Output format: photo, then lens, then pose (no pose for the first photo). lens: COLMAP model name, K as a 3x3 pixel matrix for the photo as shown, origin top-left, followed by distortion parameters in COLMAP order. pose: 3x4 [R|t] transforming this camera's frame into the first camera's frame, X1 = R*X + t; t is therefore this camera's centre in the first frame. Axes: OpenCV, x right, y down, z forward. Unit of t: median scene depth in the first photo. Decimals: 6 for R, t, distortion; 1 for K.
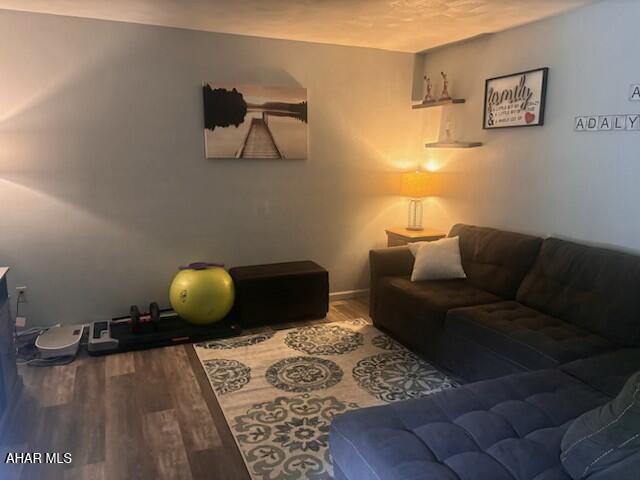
lens RADIAL K [[467.6, 0, 320.0], [0, 467.6, 240.0], [0, 0, 1]] dist [0.004392, -0.004706]
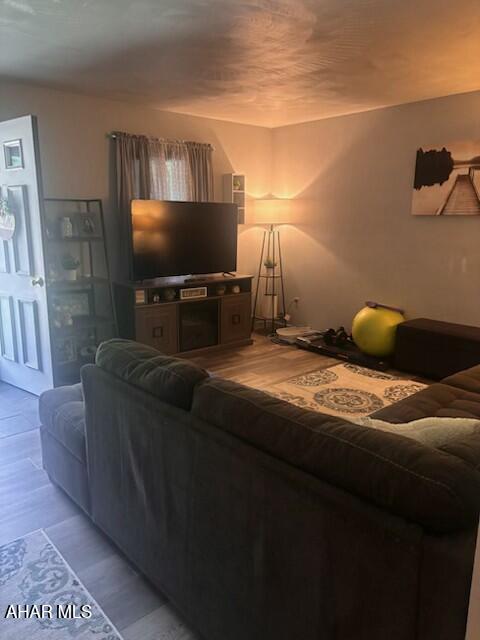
lens RADIAL K [[467.6, 0, 240.0], [0, 467.6, 320.0], [0, 0, 1]] dist [0.004392, -0.004706]
pose [[0.304482, 0.196351, -0.932060, 0.730415], [-0.175229, 0.973369, 0.147810, -0.024294], [0.936261, 0.118319, 0.330780, 0.273615]]
